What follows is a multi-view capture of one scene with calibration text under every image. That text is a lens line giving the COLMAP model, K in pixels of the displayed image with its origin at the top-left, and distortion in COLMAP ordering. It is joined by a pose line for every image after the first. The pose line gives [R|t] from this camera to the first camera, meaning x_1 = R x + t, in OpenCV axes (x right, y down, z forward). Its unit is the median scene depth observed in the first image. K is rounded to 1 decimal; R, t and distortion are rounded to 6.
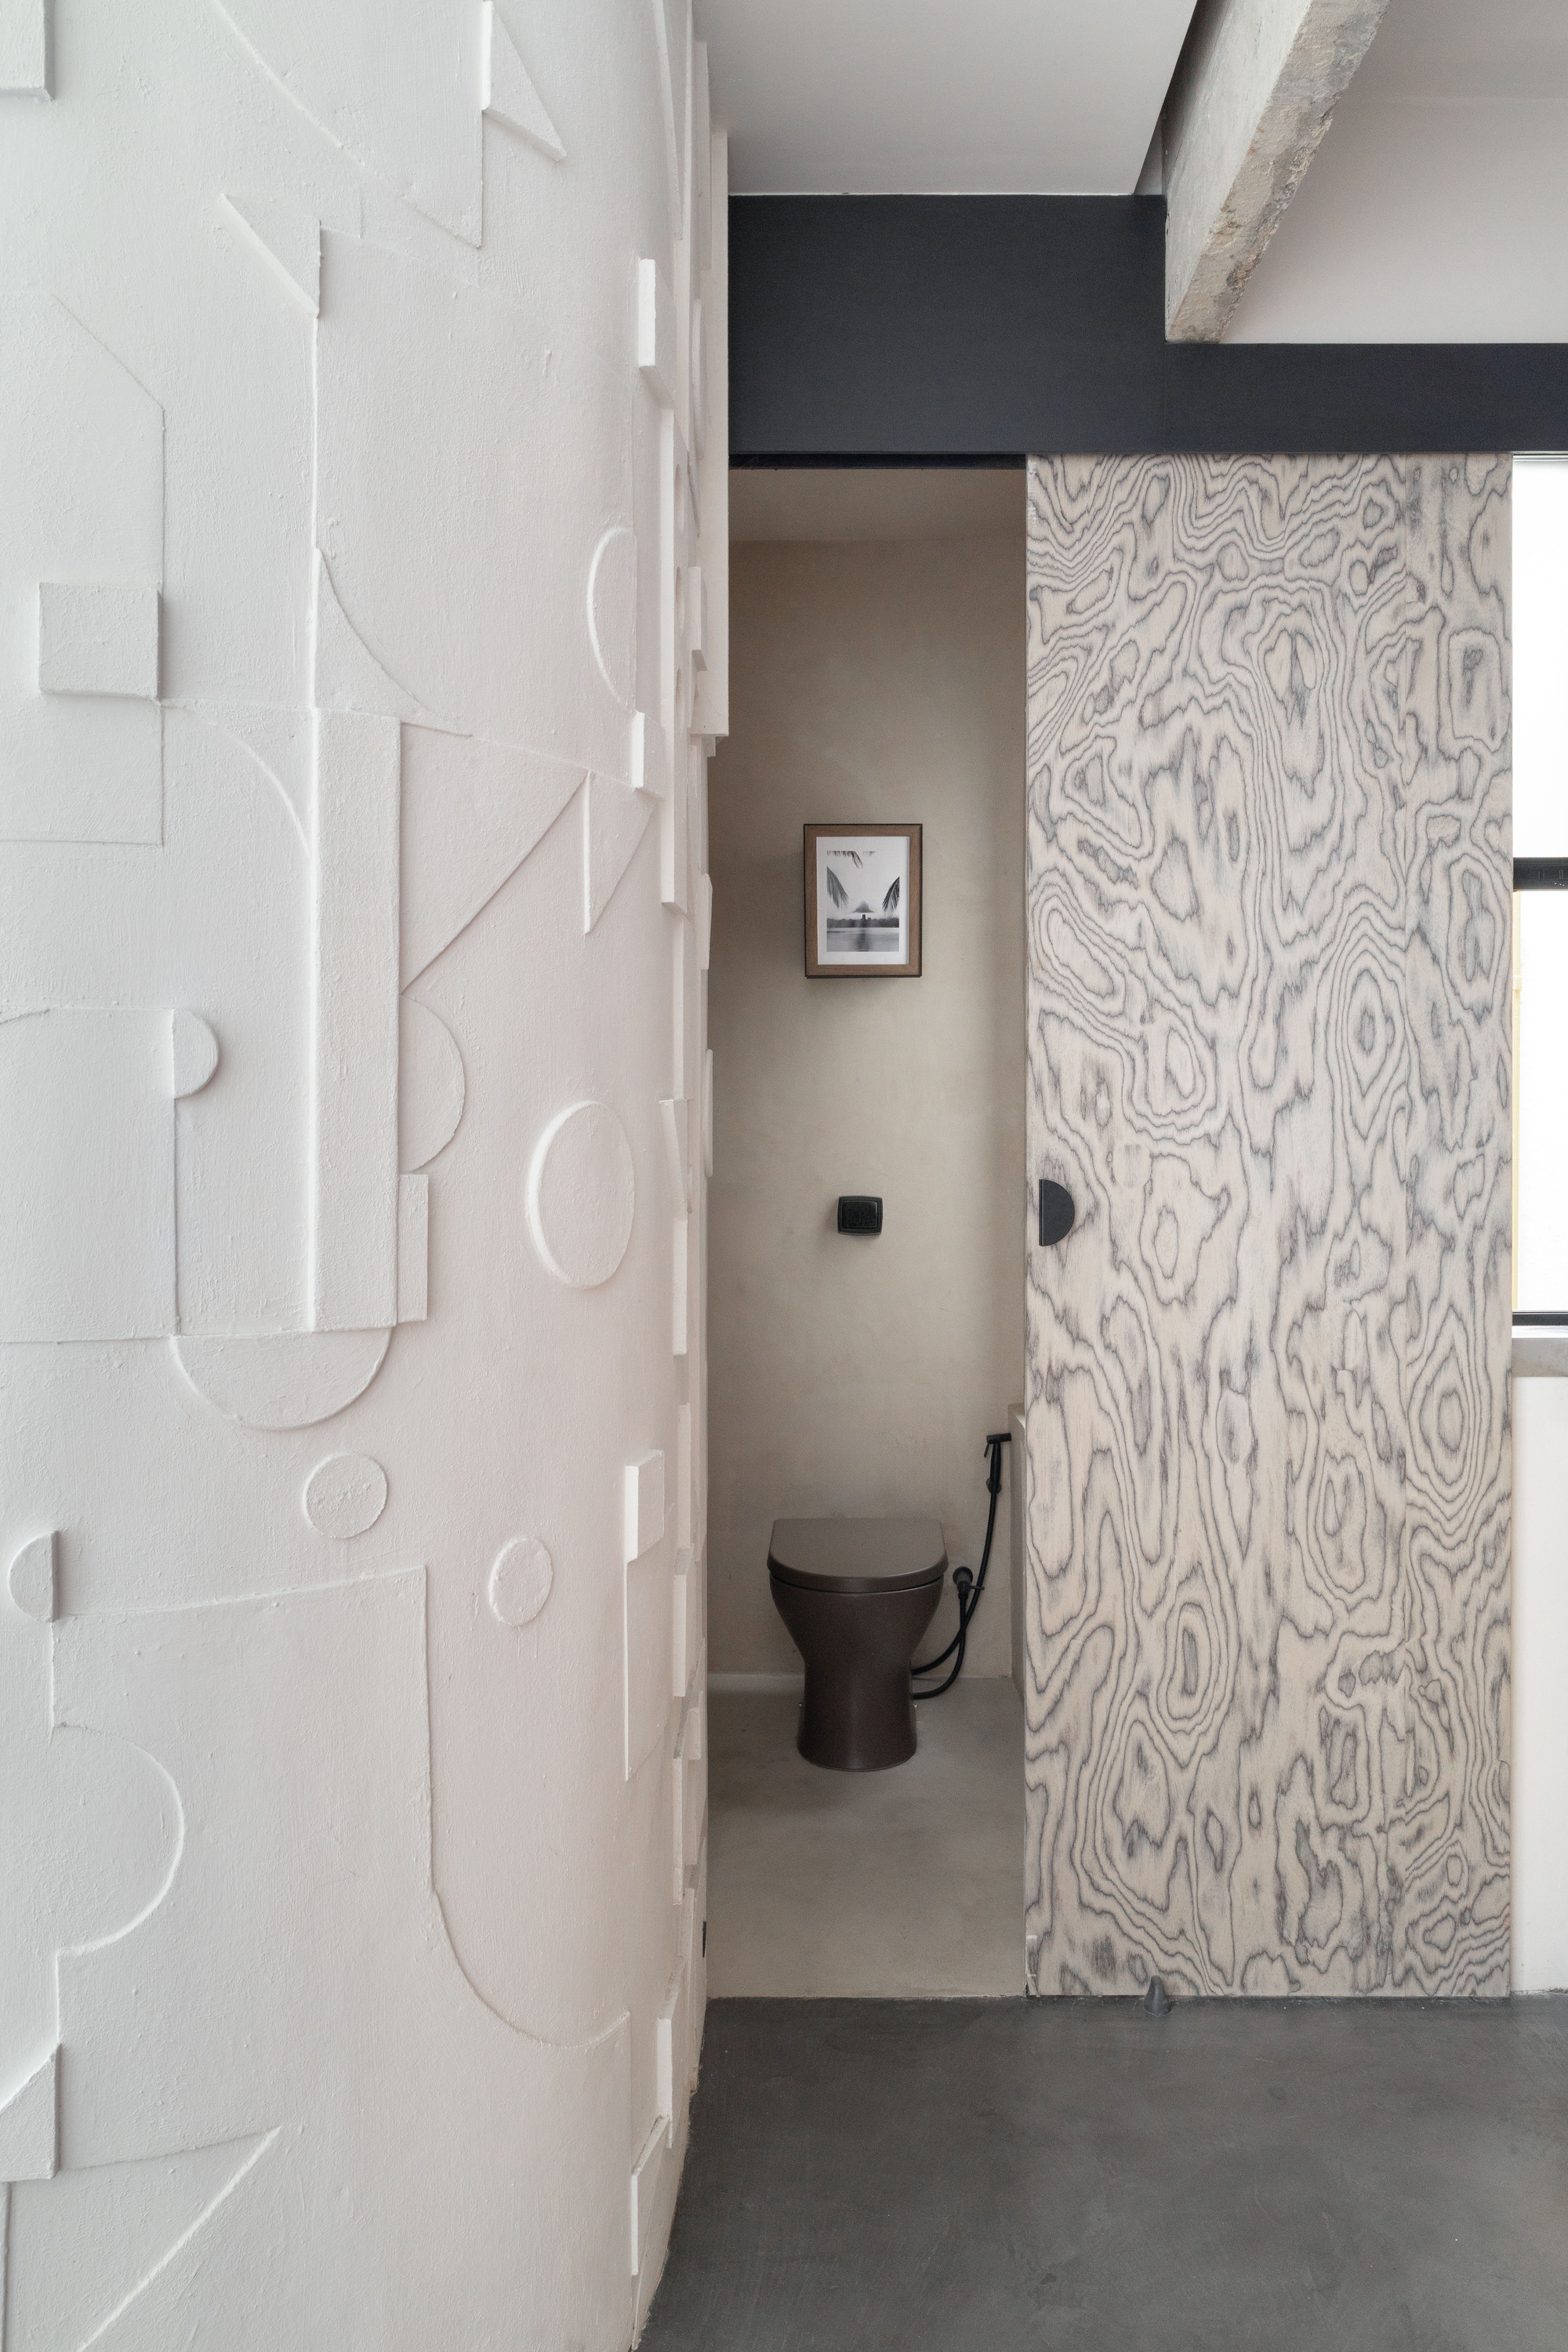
lens RADIAL K [[1594.7, 0, 772.8], [0, 1594.7, 1167.9], [0, 0, 1]] dist [-0.004664, 0.005269]
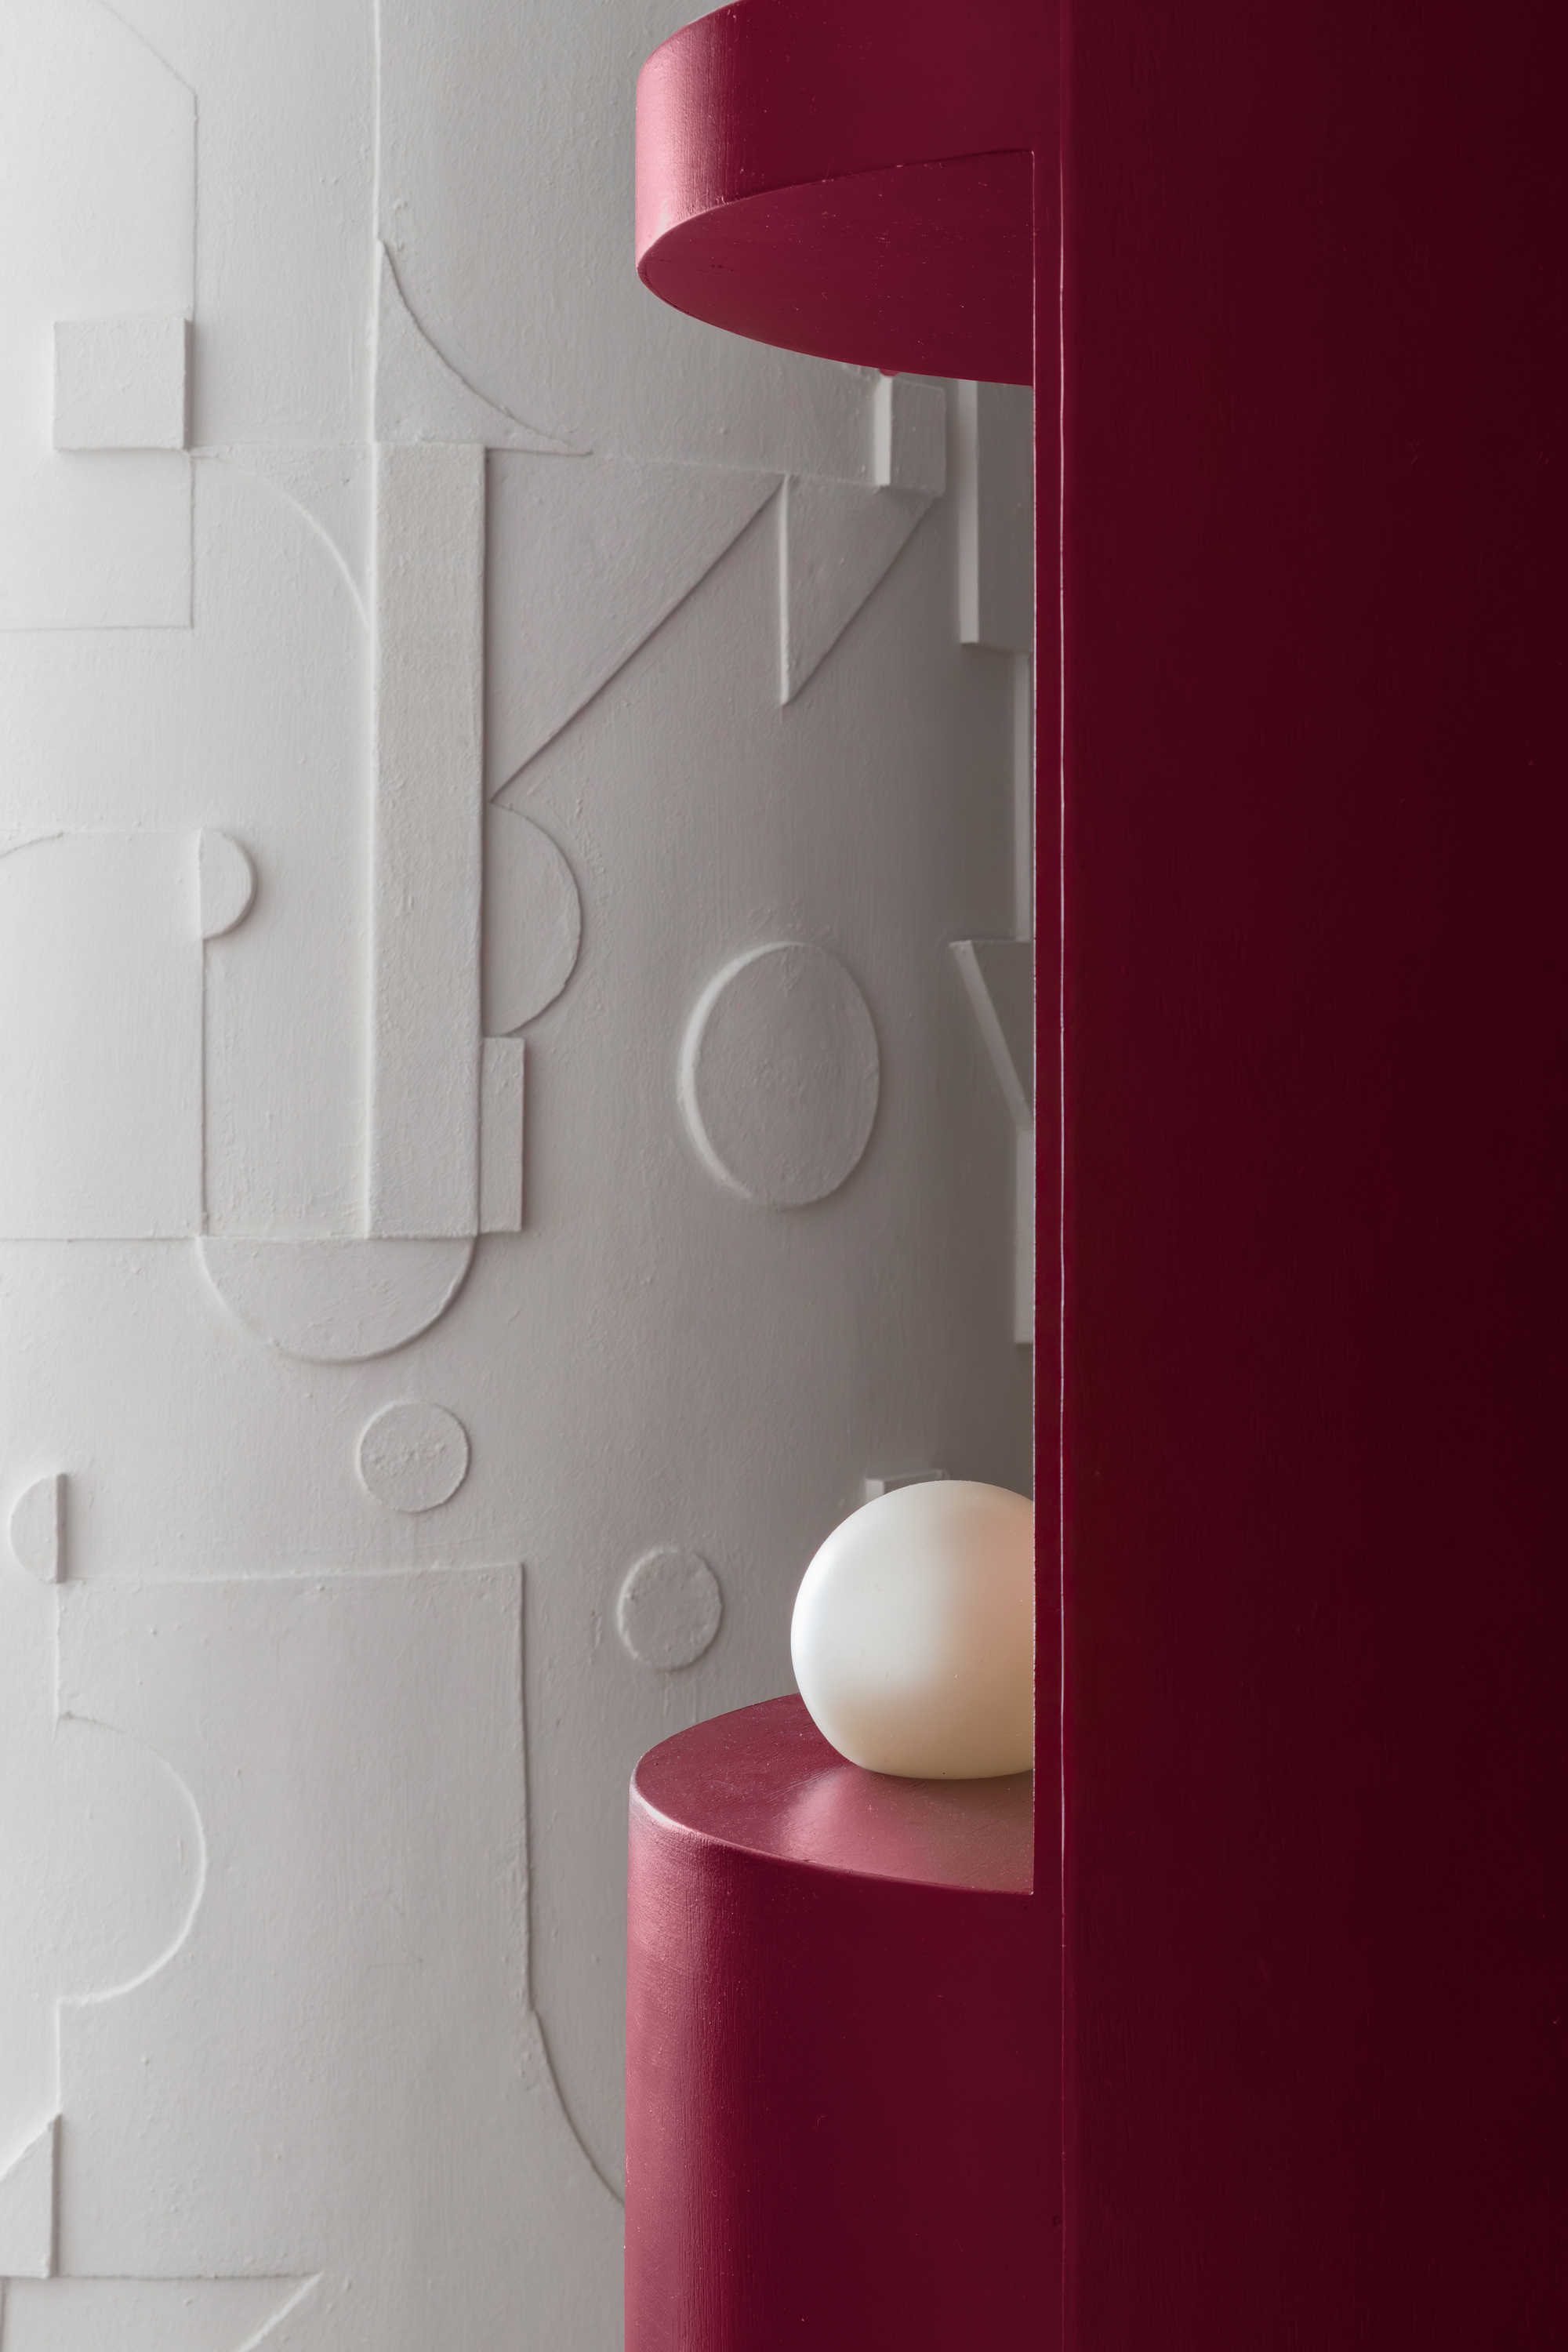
lens RADIAL K [[4353.5, 0, 904.1], [0, 4353.5, 1023.8], [0, 0, 1]] dist [0.031380, 0.000000]
pose [[0.944178, -0.007145, -0.329359, 0.665464], [-0.005255, 0.999311, -0.036742, 0.075687], [0.329395, 0.036422, 0.943490, -0.932412]]
